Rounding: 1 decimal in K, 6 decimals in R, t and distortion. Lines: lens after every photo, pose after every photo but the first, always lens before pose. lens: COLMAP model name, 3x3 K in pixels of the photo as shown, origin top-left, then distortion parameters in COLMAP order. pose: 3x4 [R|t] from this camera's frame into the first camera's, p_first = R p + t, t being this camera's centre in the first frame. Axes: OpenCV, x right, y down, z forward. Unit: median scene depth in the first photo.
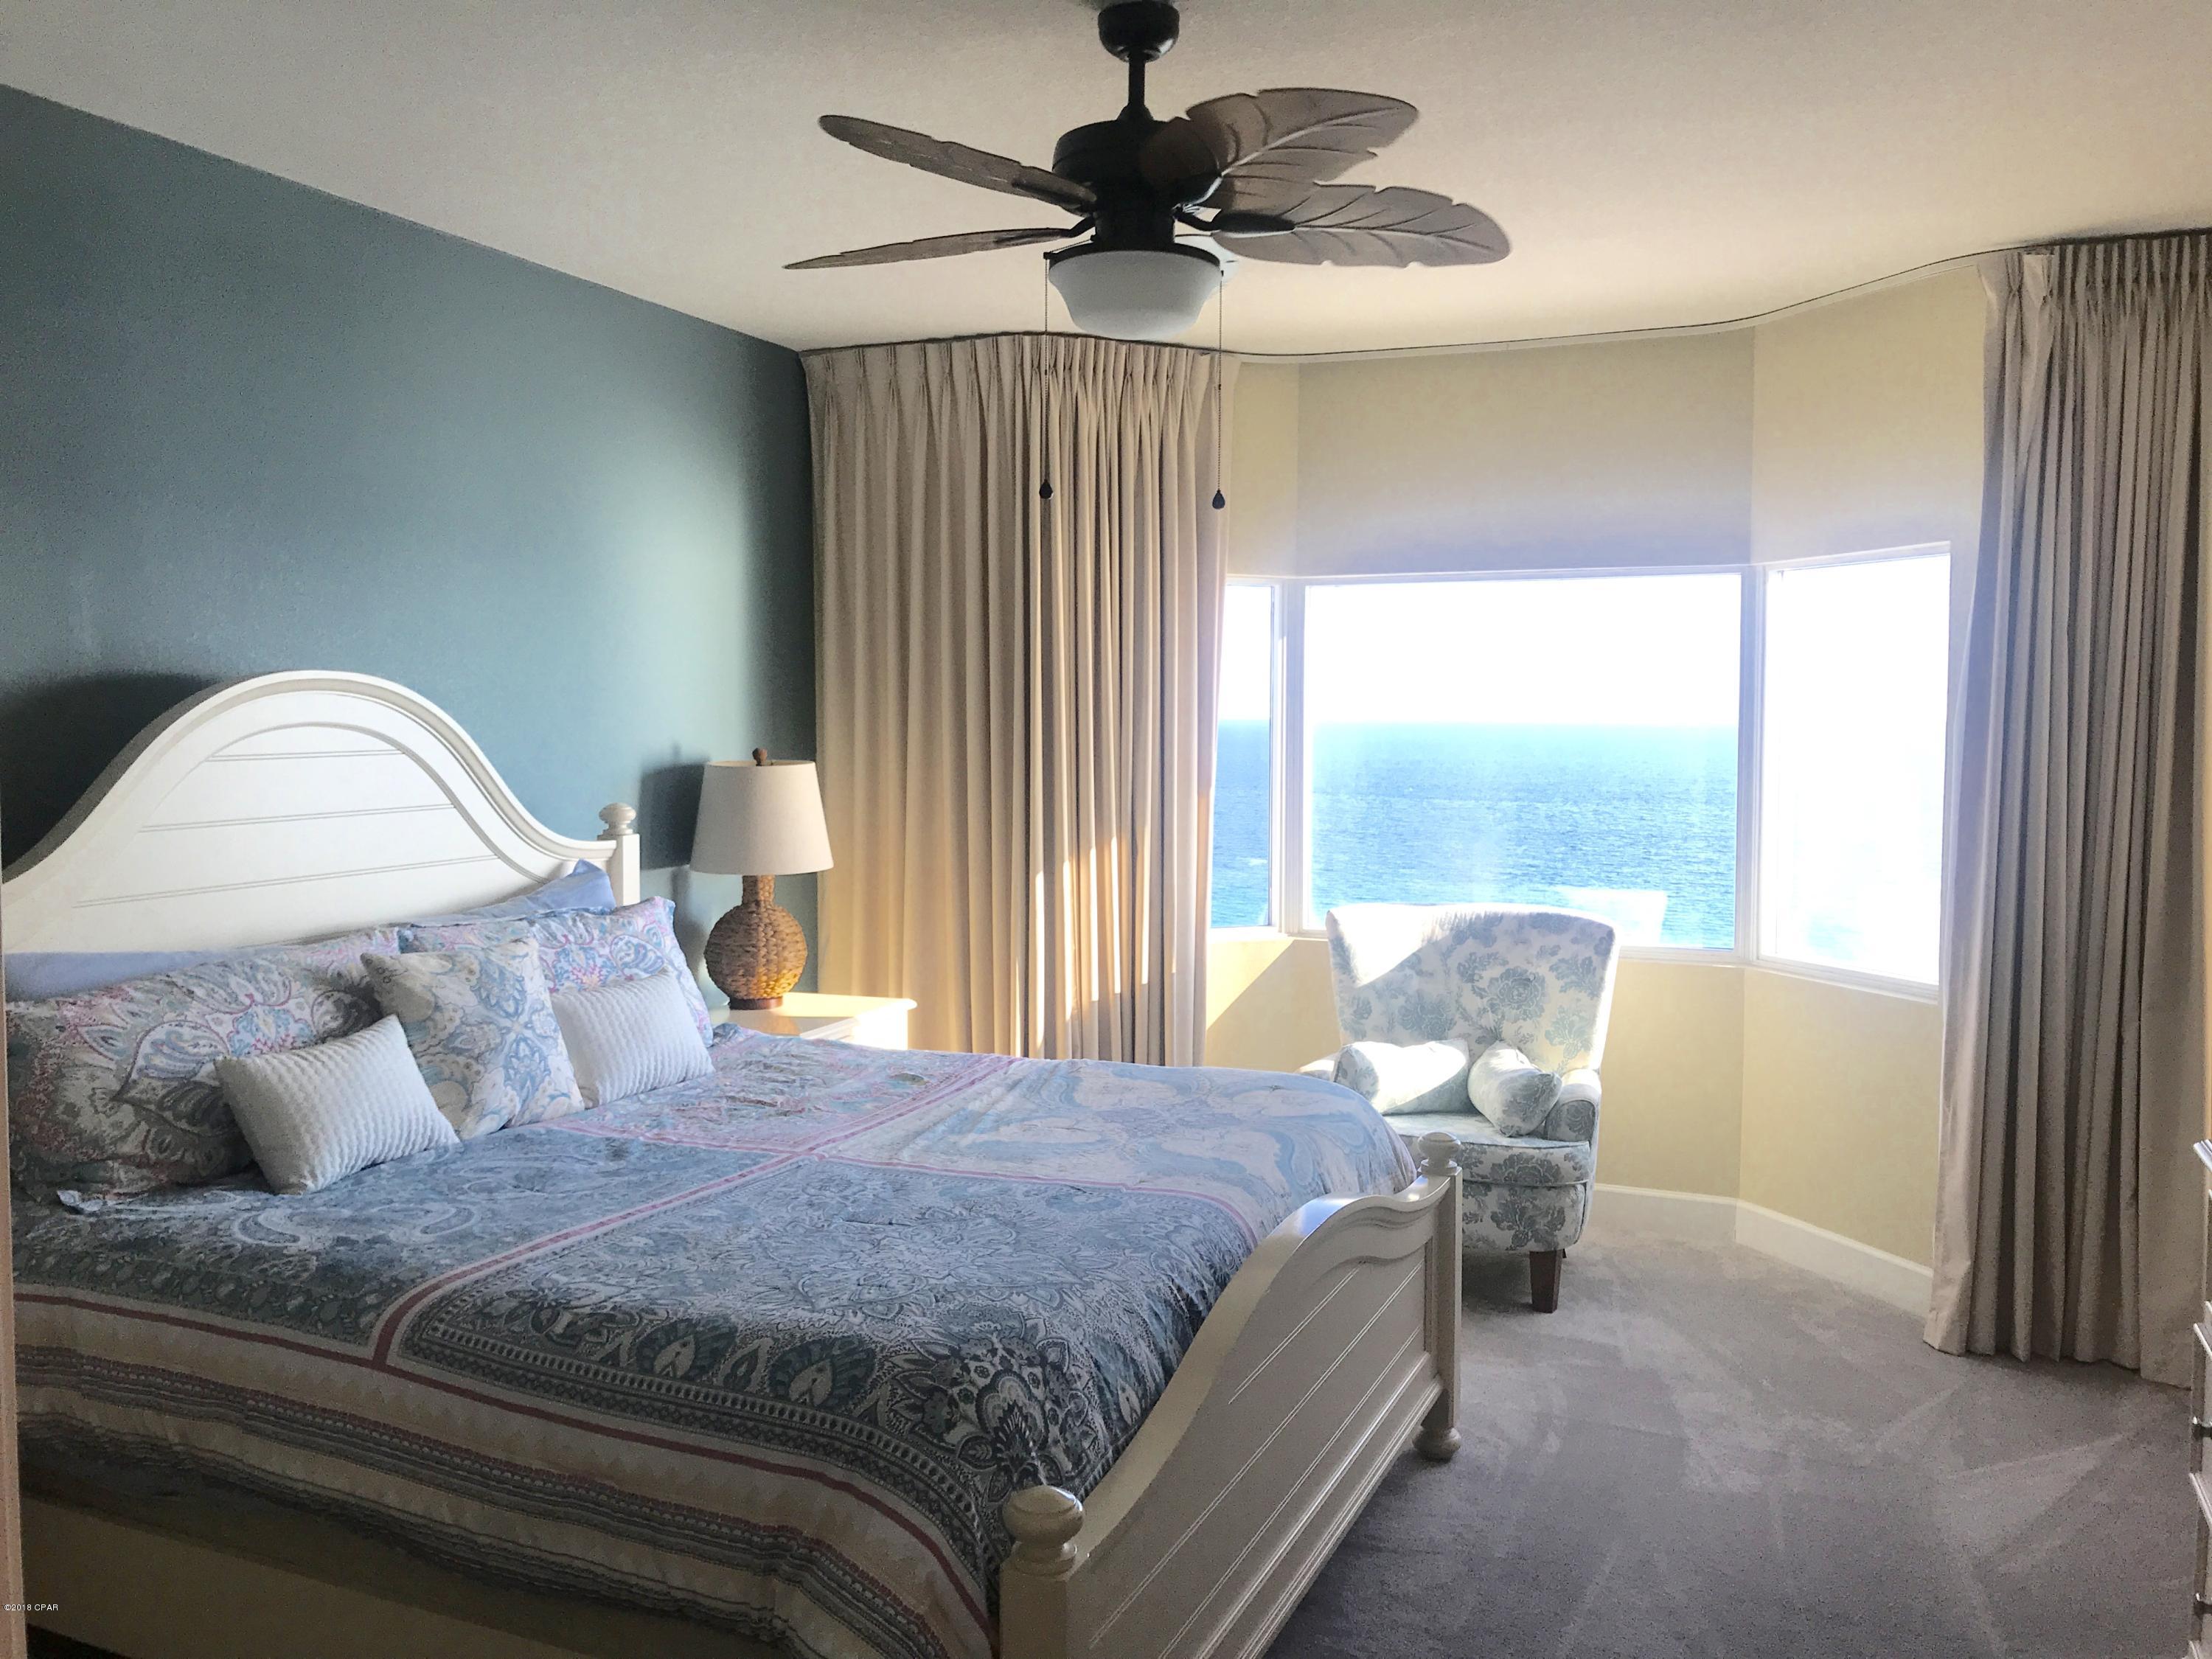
lens RADIAL K [[1823.2, 0, 1094.1], [0, 1823.2, 815.7], [0, 0, 1]] dist [0.039370, -0.077110]
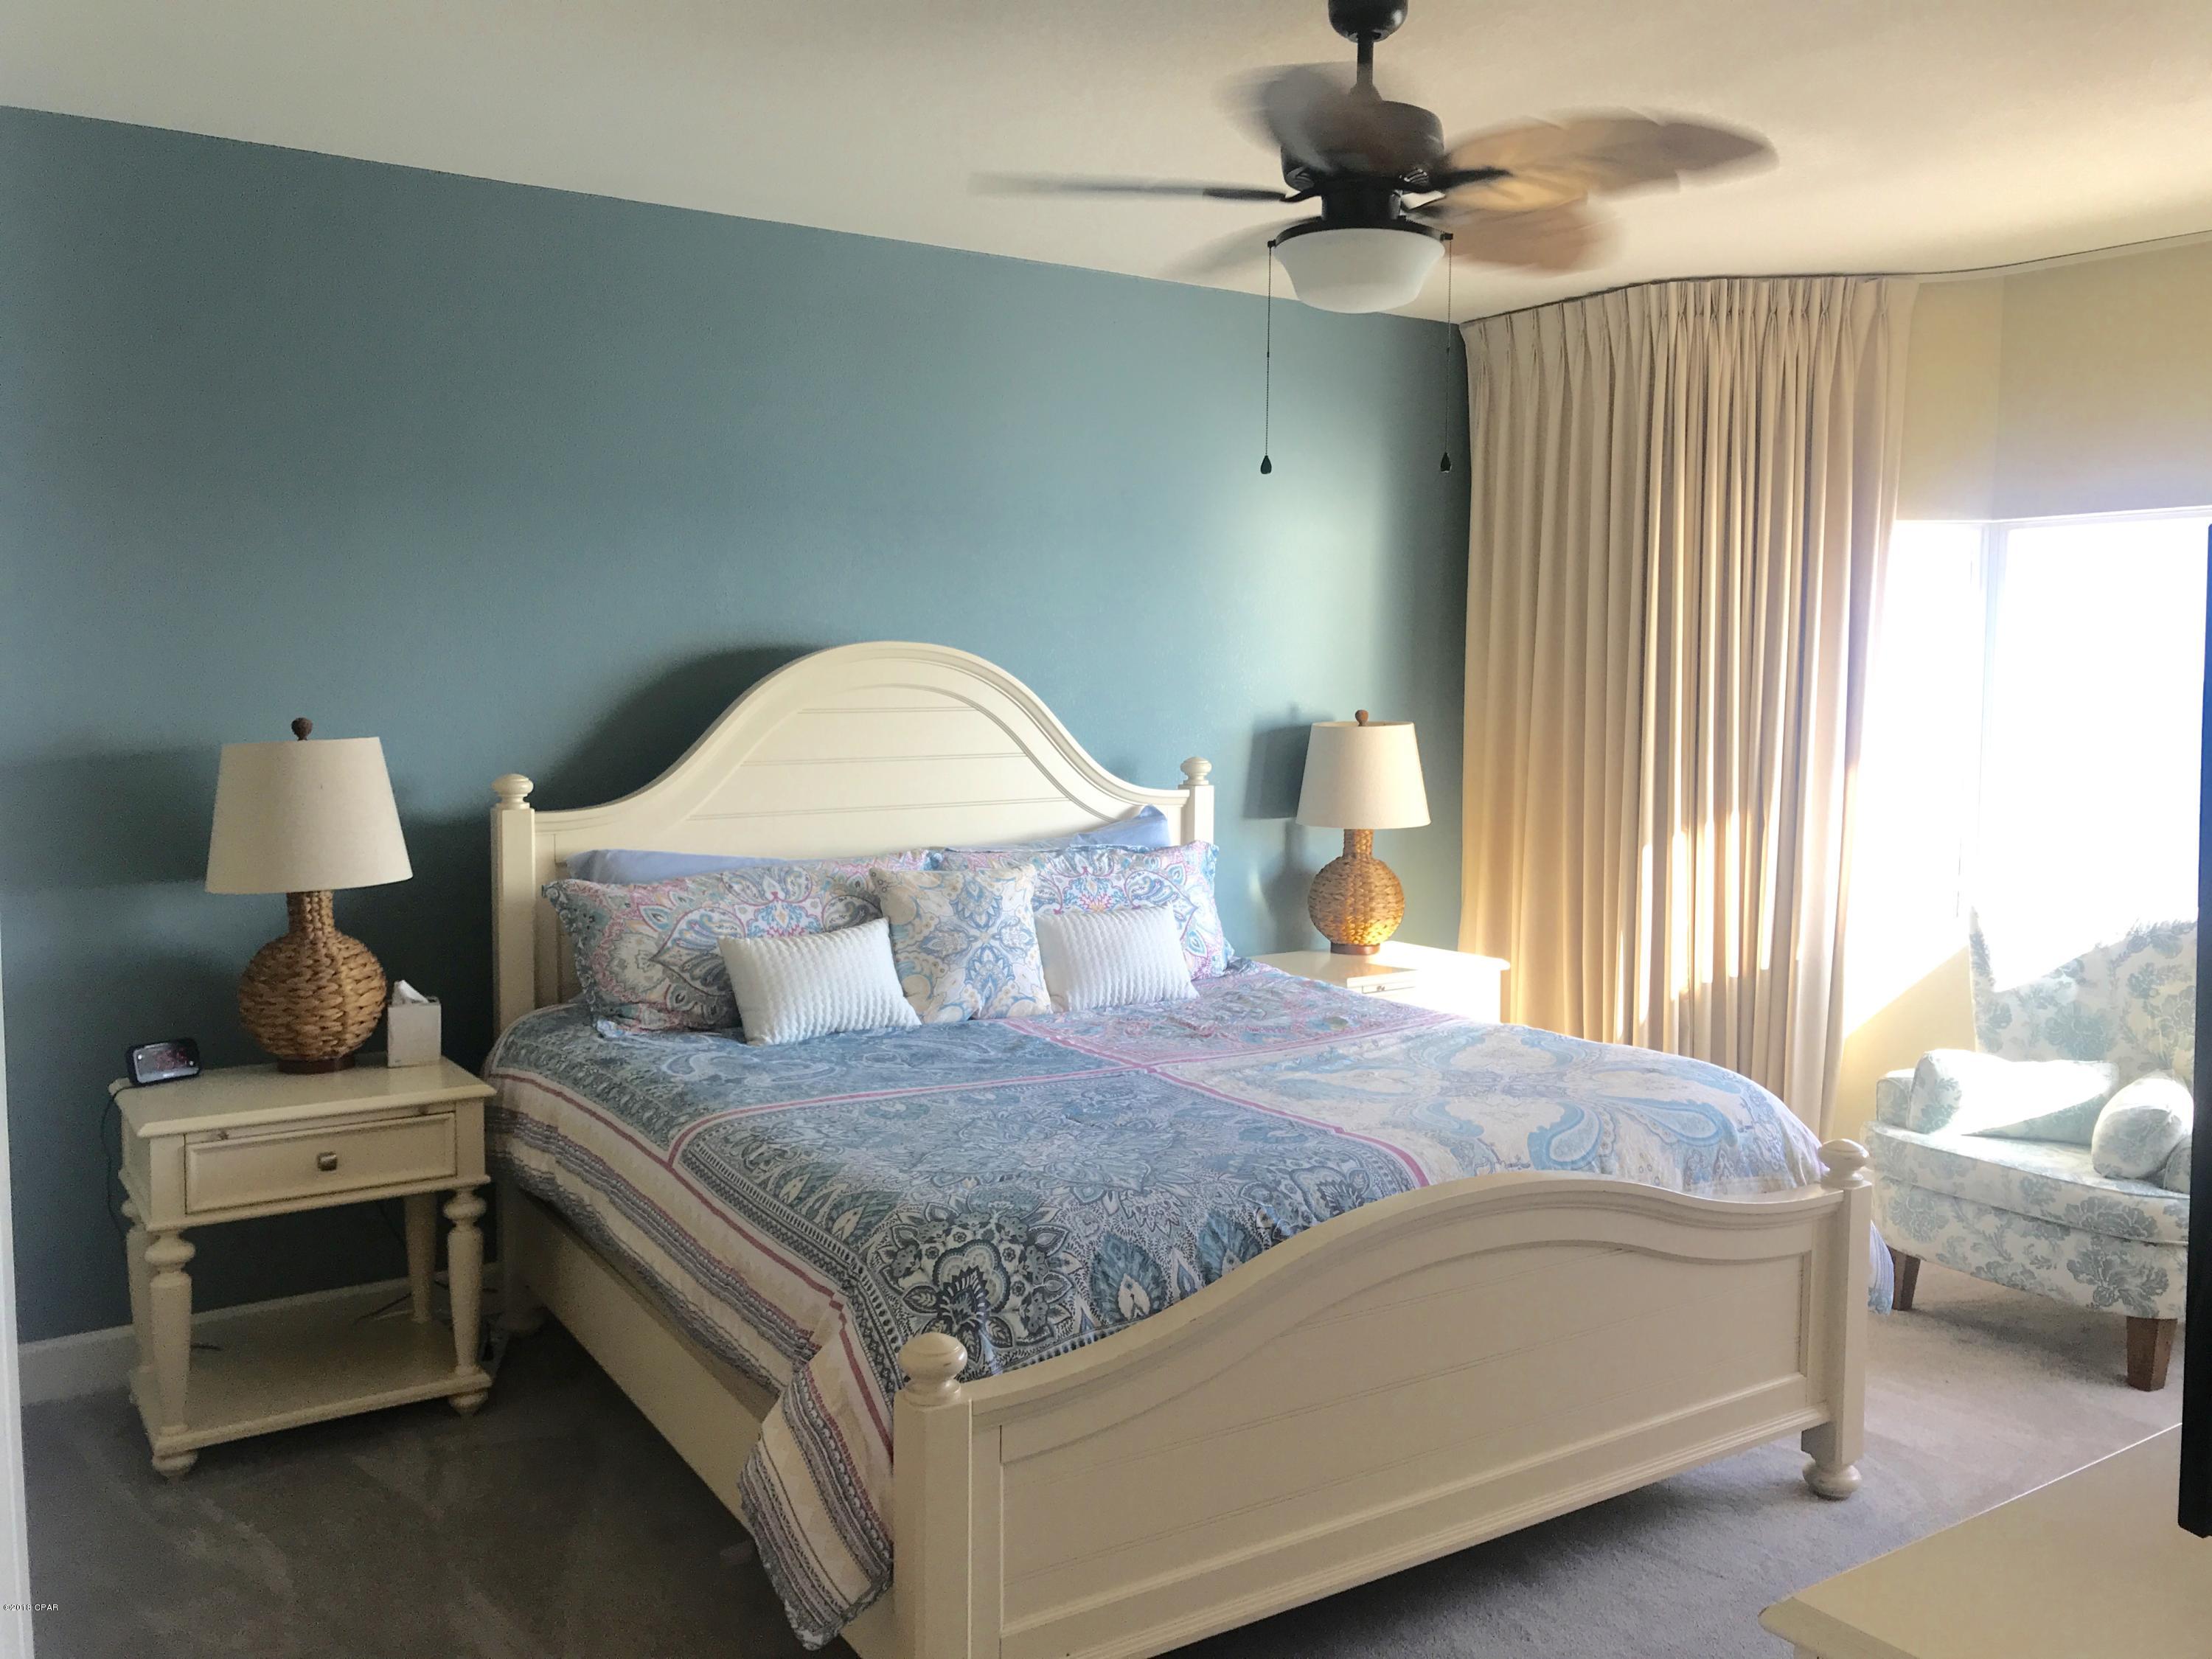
lens RADIAL K [[1809.9, 0, 1108.6], [0, 1809.9, 822.1], [0, 0, 1]] dist [0.119841, -0.241738]
pose [[0.839128, 0.046752, -0.541921, 0.409173], [-0.034324, 0.998865, 0.033024, -0.002326], [0.542850, -0.009111, 0.839781, 0.046999]]
